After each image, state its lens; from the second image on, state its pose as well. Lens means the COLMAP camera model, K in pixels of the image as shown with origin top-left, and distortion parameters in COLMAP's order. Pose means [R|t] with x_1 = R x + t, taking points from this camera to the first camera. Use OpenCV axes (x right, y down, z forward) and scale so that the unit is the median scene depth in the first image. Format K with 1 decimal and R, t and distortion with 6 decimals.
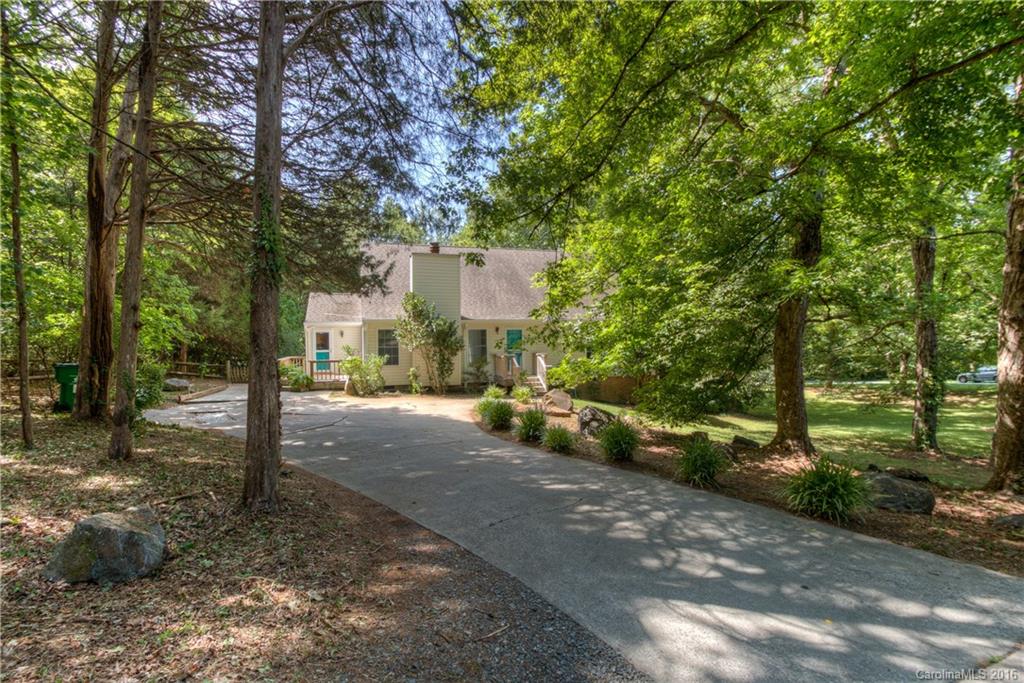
lens RADIAL K [[487.1, 0, 512.7], [0, 487.1, 338.3], [0, 0, 1]] dist [-0.000301, -0.000019]
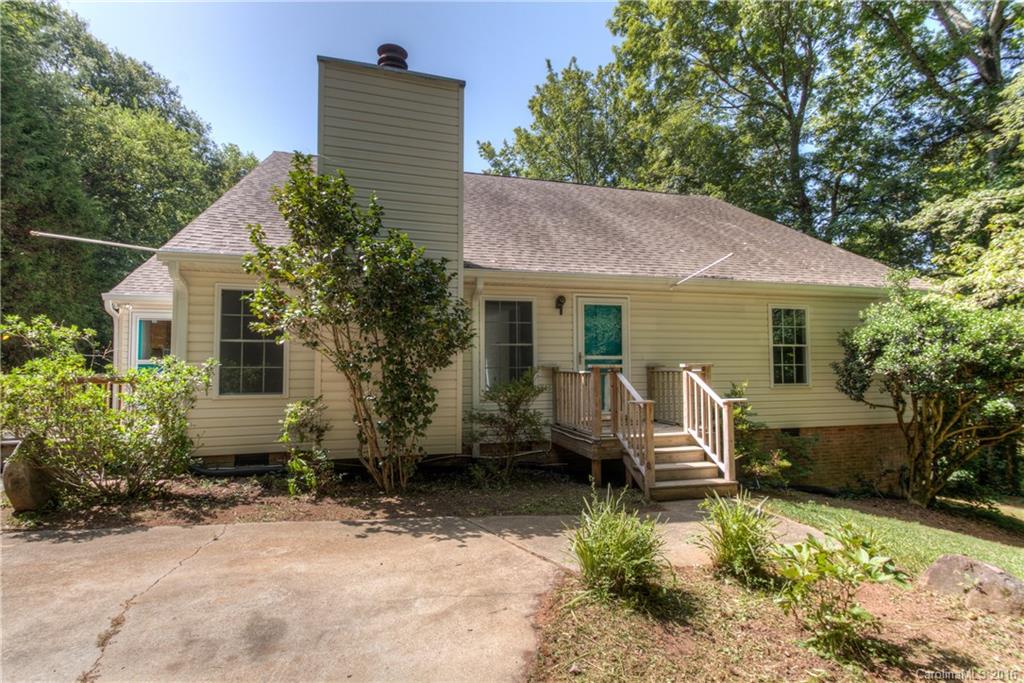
lens RADIAL K [[487.1, 0, 511.0], [0, 487.1, 344.7], [0, 0, 1]] dist [-0.000301, -0.000019]
pose [[0.999402, 0.004363, -0.034287, -0.060826], [-0.006126, 0.998656, -0.051464, 0.037594], [0.034016, 0.051644, 0.998086, 0.662541]]
